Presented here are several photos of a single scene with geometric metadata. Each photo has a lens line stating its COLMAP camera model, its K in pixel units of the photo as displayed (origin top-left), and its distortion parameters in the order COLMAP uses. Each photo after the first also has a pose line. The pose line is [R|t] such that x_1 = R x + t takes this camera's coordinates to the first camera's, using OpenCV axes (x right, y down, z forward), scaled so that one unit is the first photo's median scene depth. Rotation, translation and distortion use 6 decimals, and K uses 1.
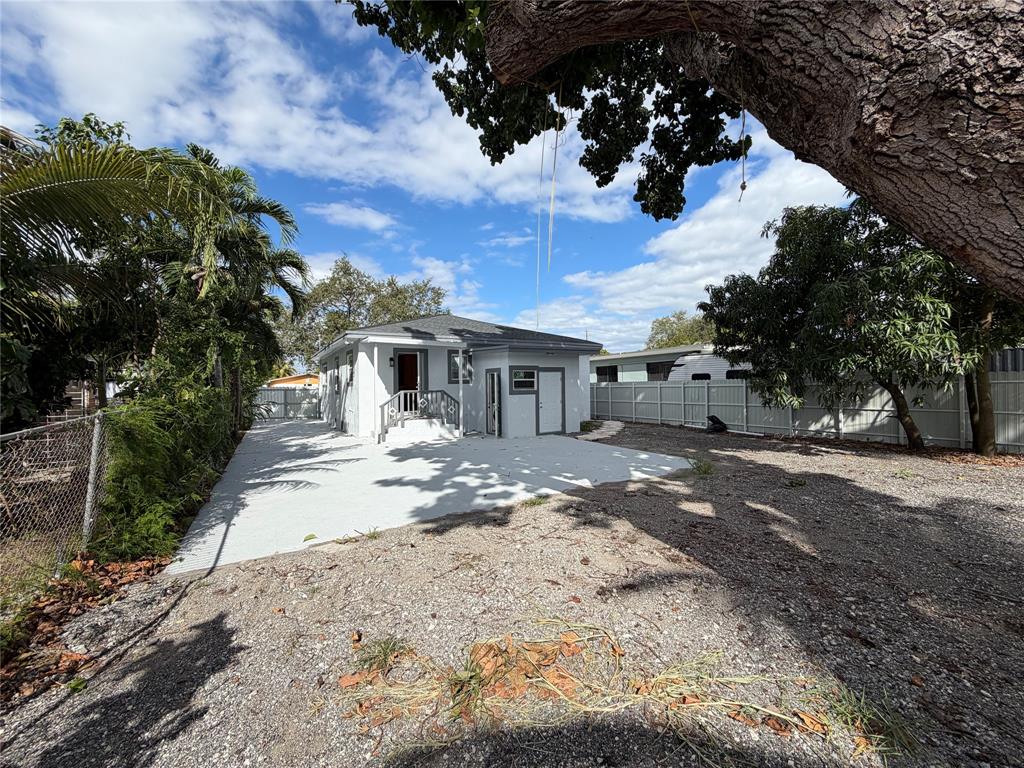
lens RADIAL K [[408.4, 0, 512.7], [0, 408.4, 386.2], [0, 0, 1]] dist [0.000454, 0.000319]
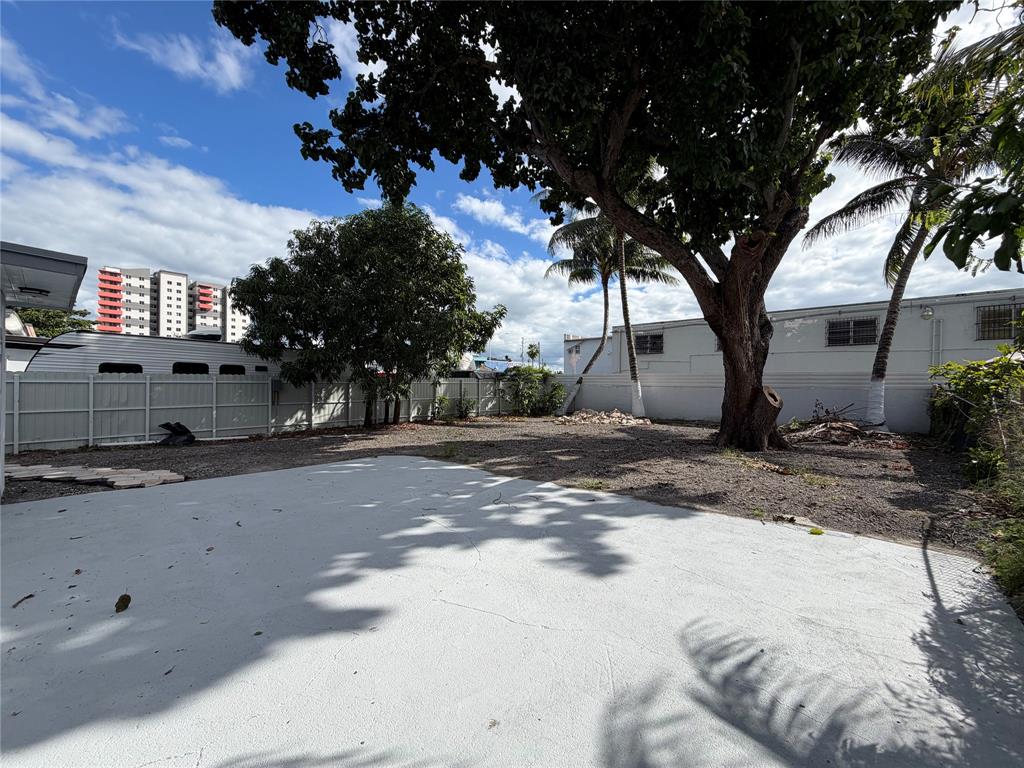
lens RADIAL K [[408.4, 0, 512.8], [0, 408.4, 385.9], [0, 0, 1]] dist [0.000454, 0.000319]
pose [[-0.305148, 0.007545, 0.952275, -0.502390], [-0.003849, 0.999951, -0.009156, 0.012530], [-0.952297, -0.006459, -0.305104, 0.828983]]
